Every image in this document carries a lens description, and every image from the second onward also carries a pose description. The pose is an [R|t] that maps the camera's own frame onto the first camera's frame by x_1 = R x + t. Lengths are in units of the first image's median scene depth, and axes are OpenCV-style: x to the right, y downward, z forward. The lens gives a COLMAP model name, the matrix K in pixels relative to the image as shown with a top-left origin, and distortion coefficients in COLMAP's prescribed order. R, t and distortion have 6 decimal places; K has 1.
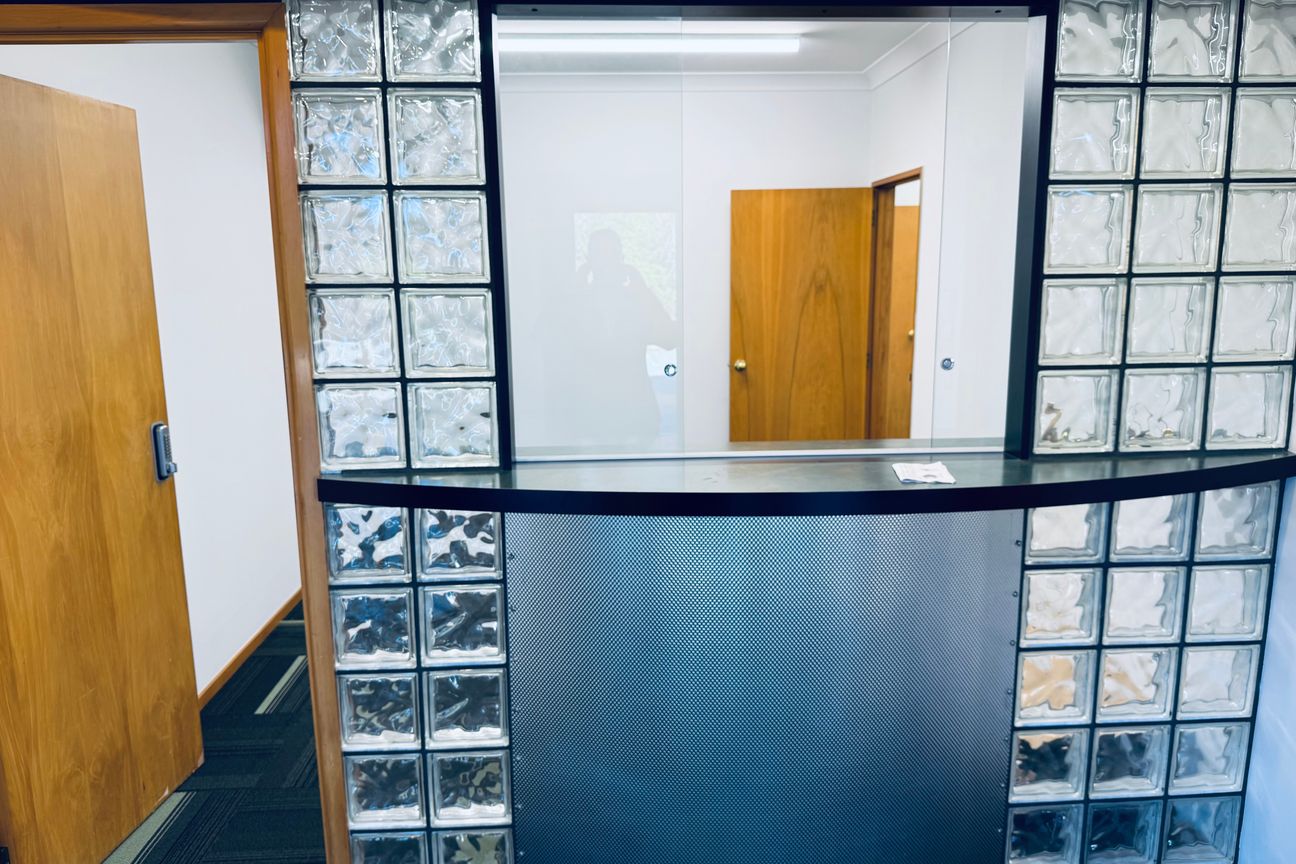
lens RADIAL K [[887.5, 0, 647.9], [0, 887.5, 424.7], [0, 0, 1]] dist [0.010755, -0.057958]
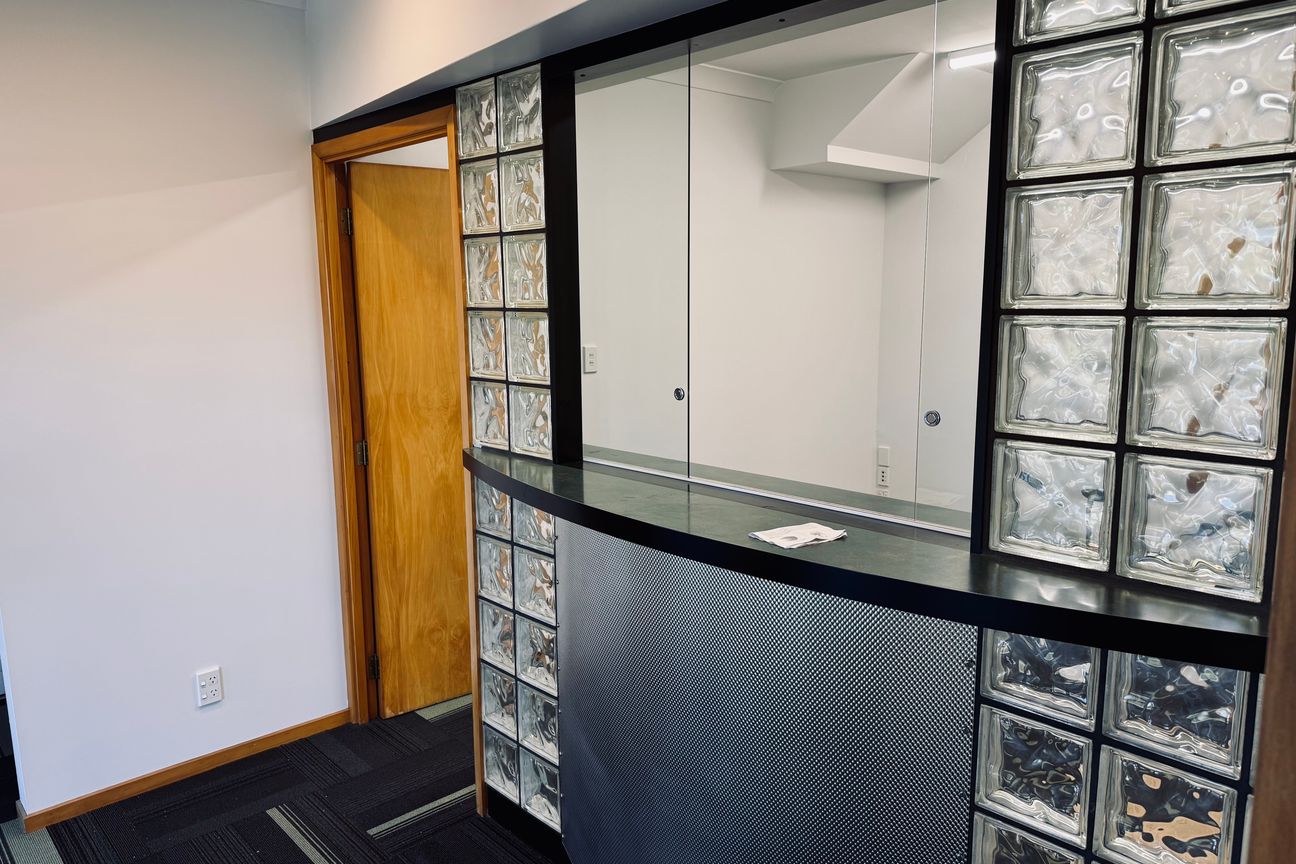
lens RADIAL K [[887.5, 0, 637.9], [0, 887.5, 423.1], [0, 0, 1]] dist [0.010755, -0.057958]
pose [[0.642070, 0.113198, -0.758243, 0.720437], [-0.125027, 0.991259, 0.042114, -0.061781], [0.756383, 0.067761, 0.650610, 0.265750]]
